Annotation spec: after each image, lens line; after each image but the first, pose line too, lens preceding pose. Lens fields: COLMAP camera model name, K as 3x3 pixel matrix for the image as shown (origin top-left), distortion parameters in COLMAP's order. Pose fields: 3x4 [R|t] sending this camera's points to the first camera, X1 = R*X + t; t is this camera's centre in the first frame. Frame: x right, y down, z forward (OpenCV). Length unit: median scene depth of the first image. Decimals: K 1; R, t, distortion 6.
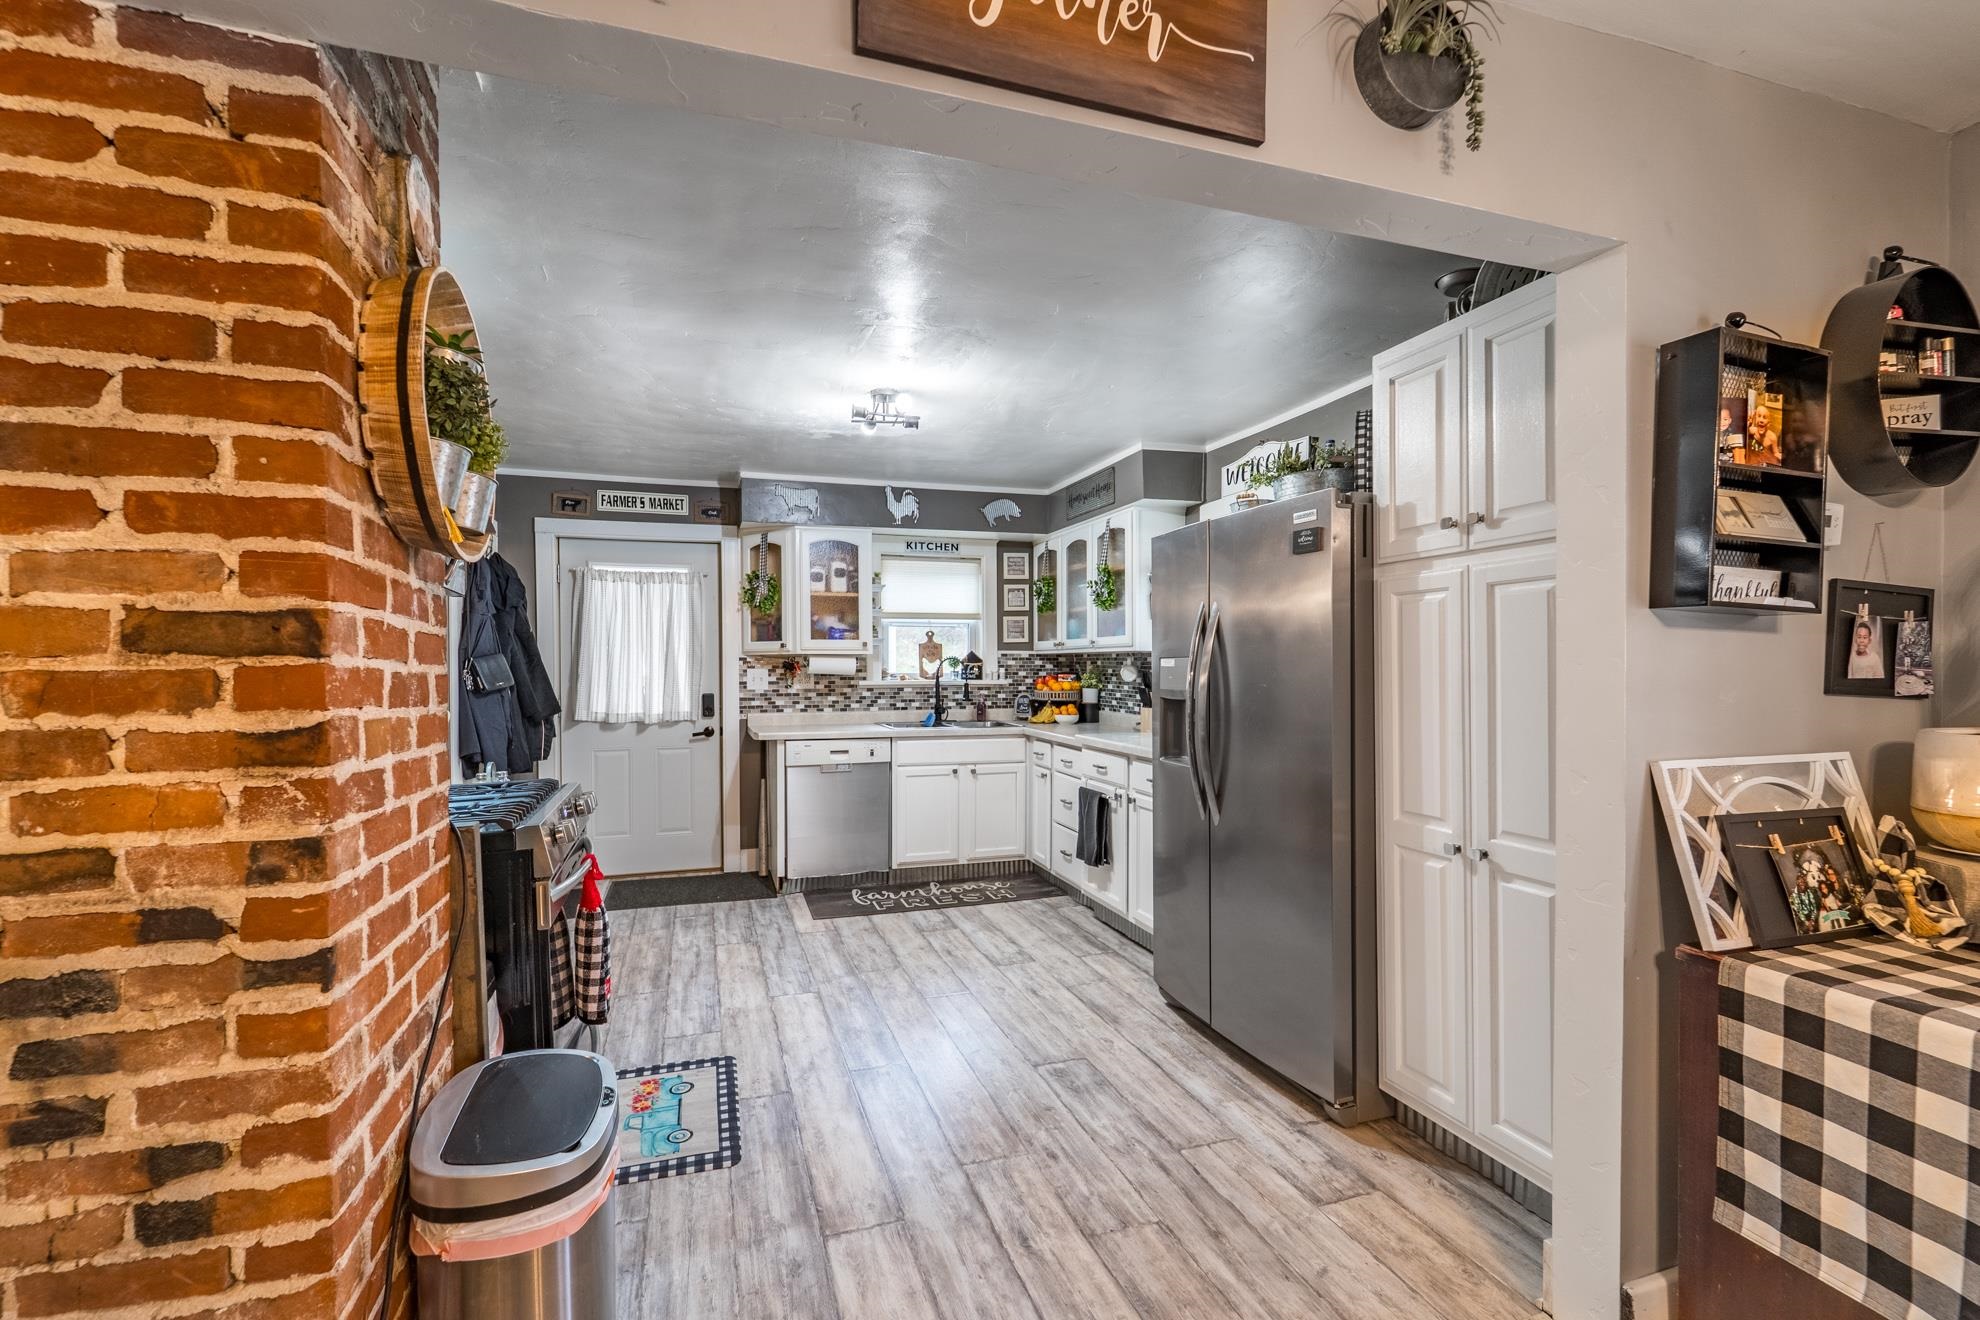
lens RADIAL K [[810.9, 0, 948.7], [0, 810.9, 675.5], [0, 0, 1]] dist [0.003879, -0.002680]
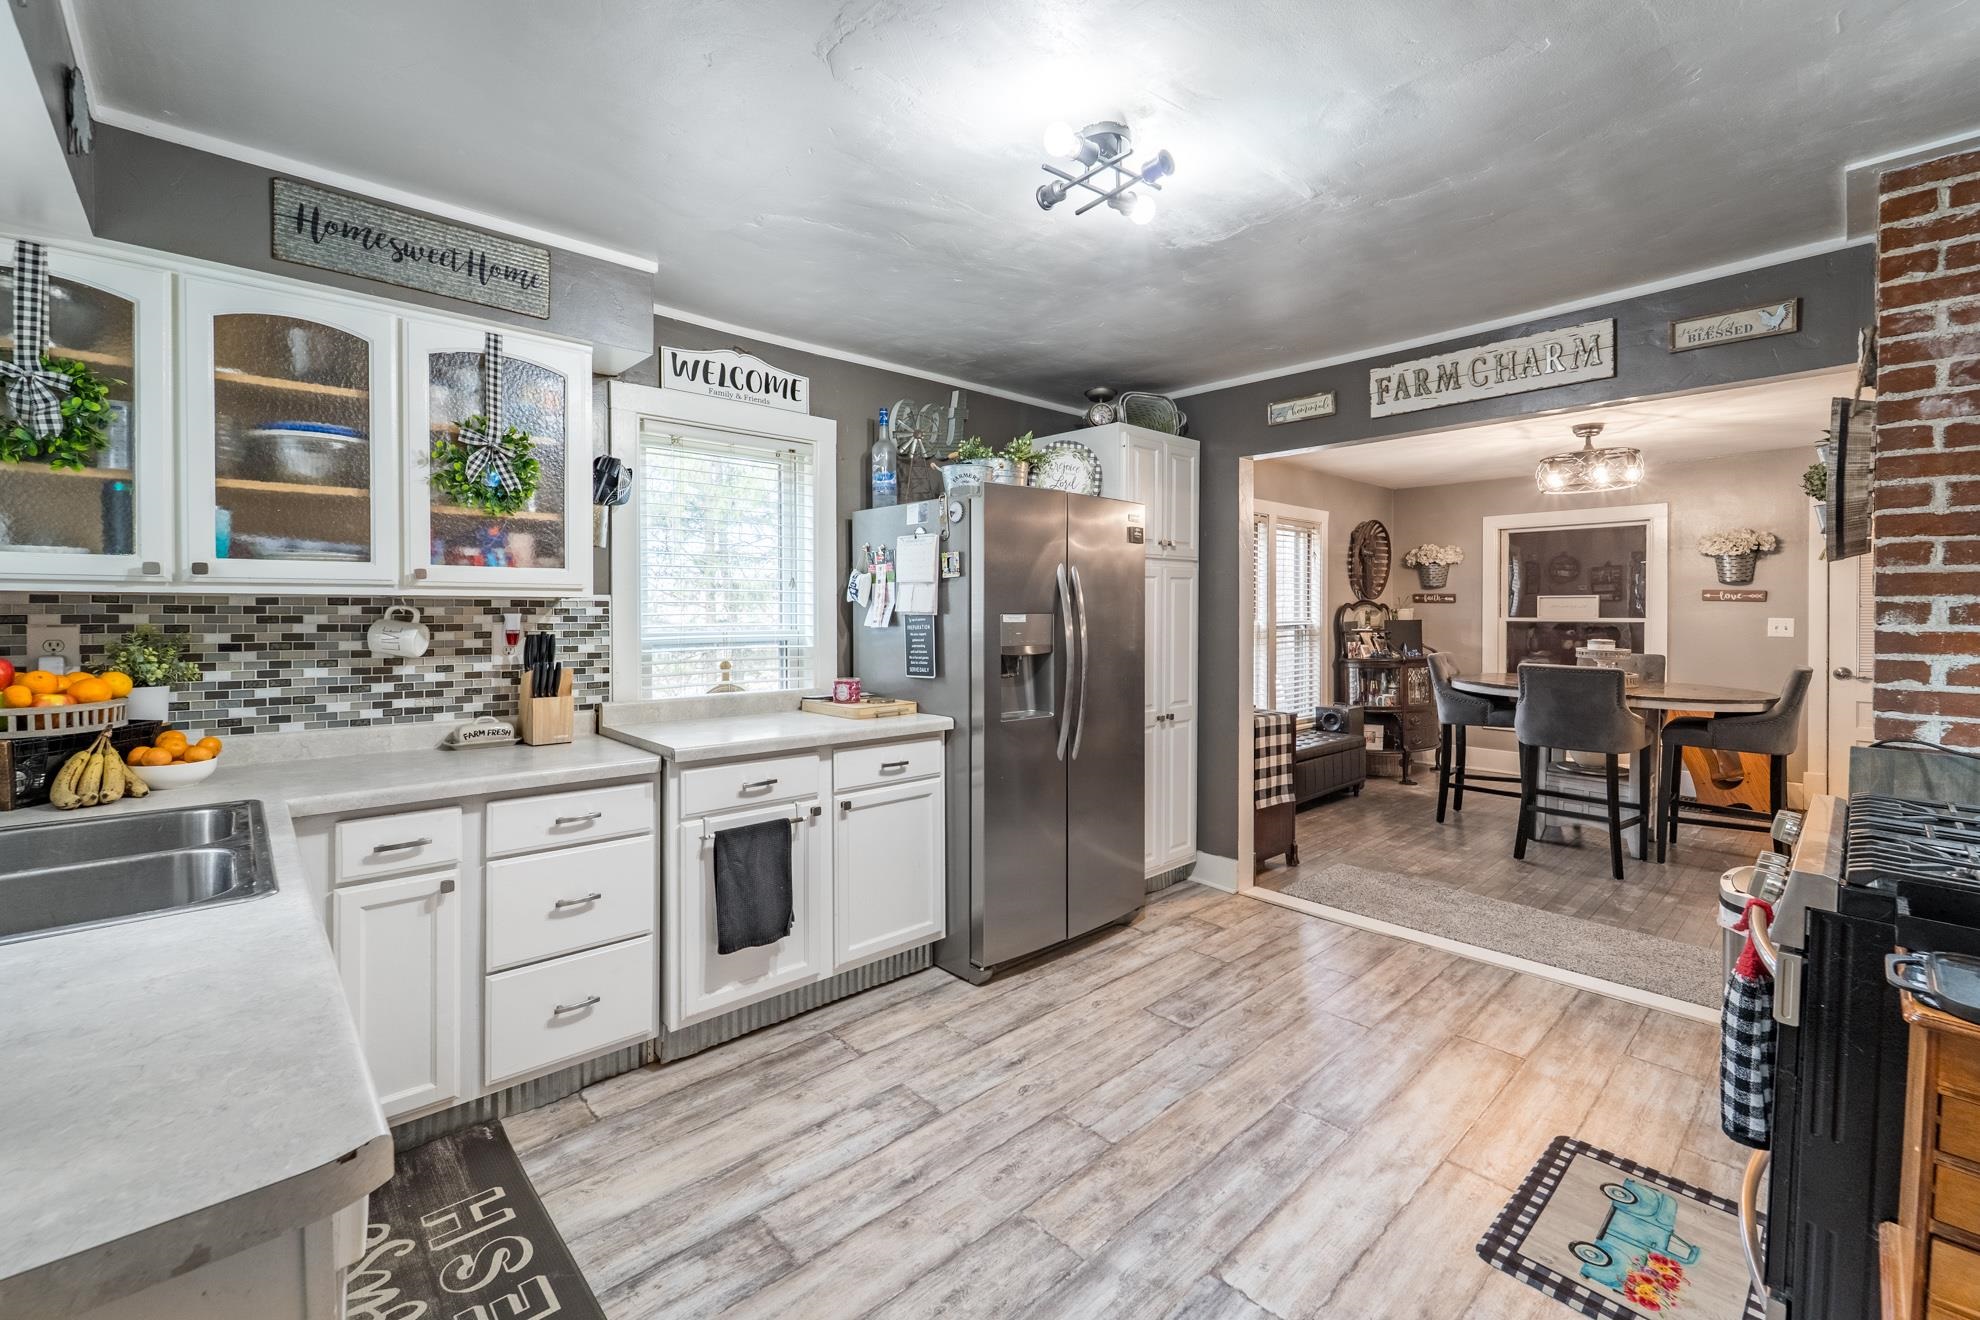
lens RADIAL K [[810.9, 0, 995.6], [0, 810.9, 617.2], [0, 0, 1]] dist [0.003879, -0.002680]
pose [[-0.424752, -0.002514, 0.905306, -0.408527], [0.012671, 0.999882, 0.008722, -0.017913], [-0.905221, 0.015175, -0.424670, 0.969330]]
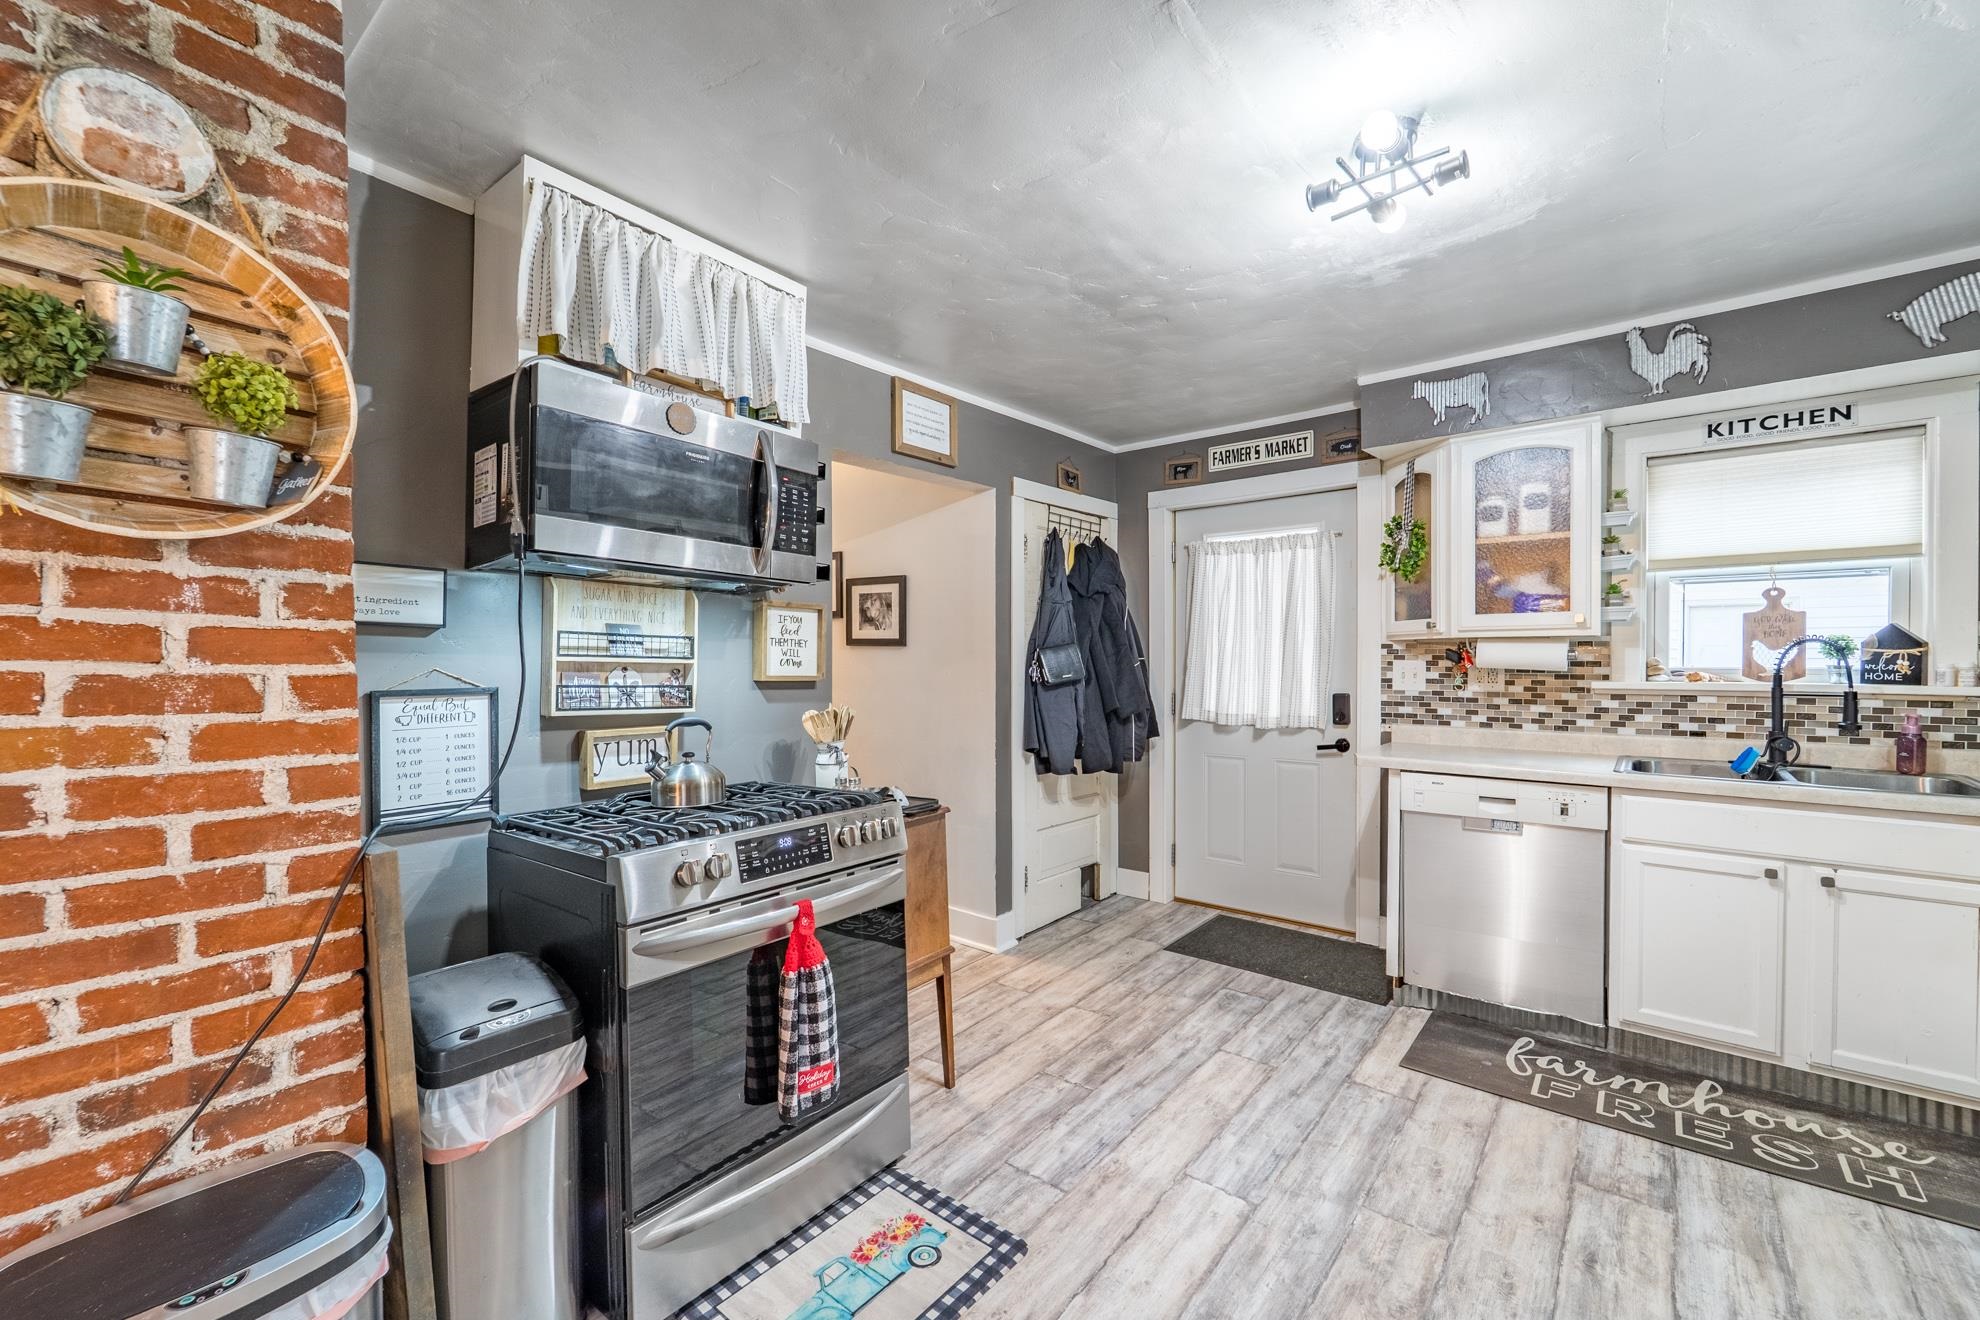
lens RADIAL K [[810.9, 0, 994.7], [0, 810.9, 672.9], [0, 0, 1]] dist [0.003879, -0.002680]
pose [[0.559247, 0.018225, -0.828801, 0.160736], [-0.005521, 0.999818, 0.018260, -0.009498], [0.828983, -0.005636, 0.559246, 0.370846]]
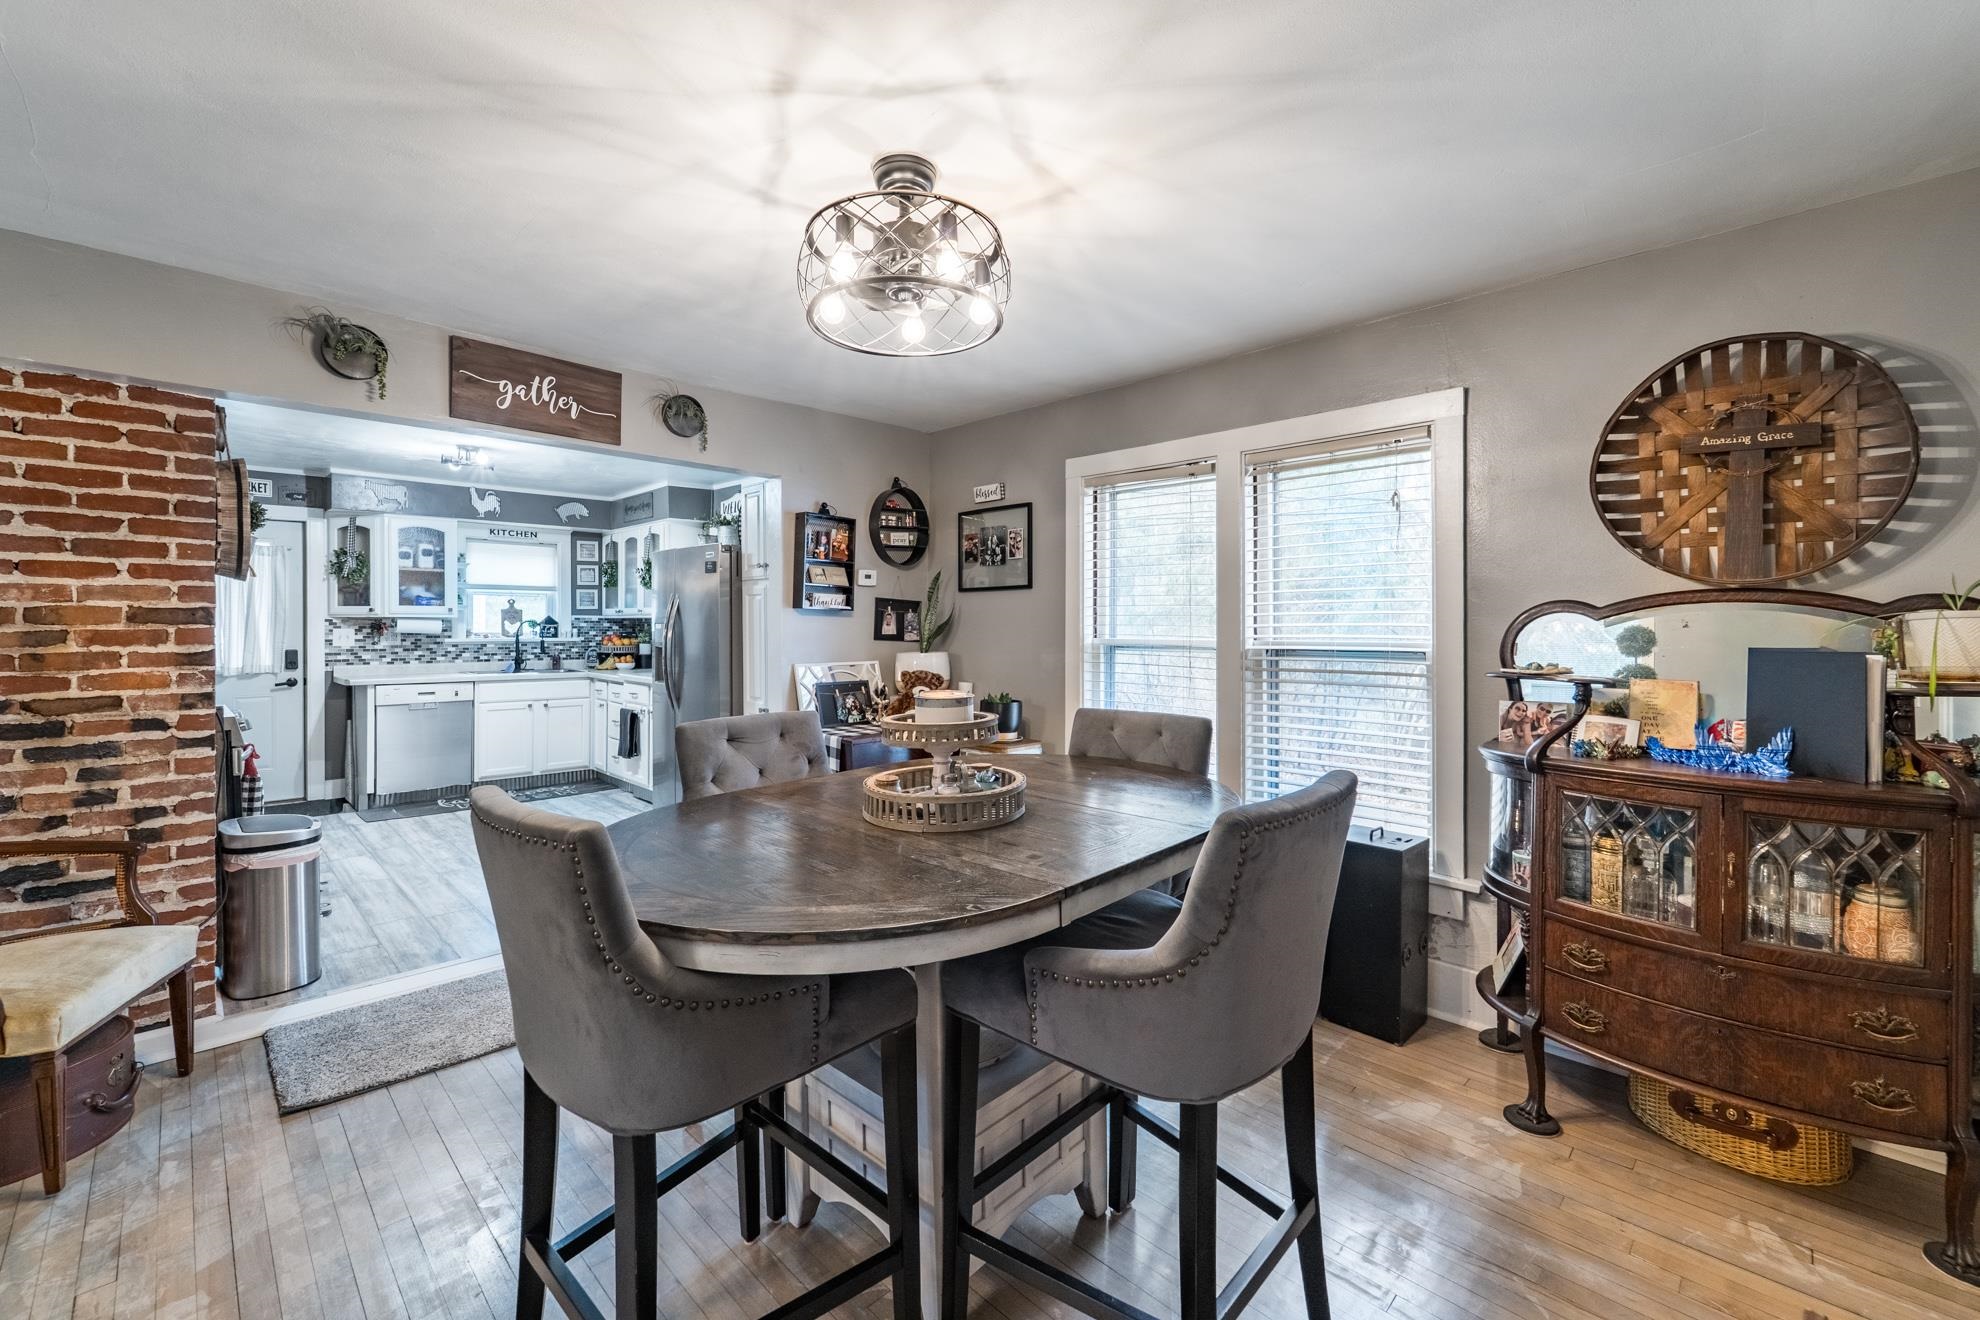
lens RADIAL K [[810.9, 0, 980.4], [0, 810.9, 628.8], [0, 0, 1]] dist [0.003879, -0.002680]
pose [[0.887761, 0.003599, 0.460291, 0.055103], [0.000450, 0.999962, -0.008685, 0.003318], [-0.460305, 0.007917, 0.887726, -0.576919]]
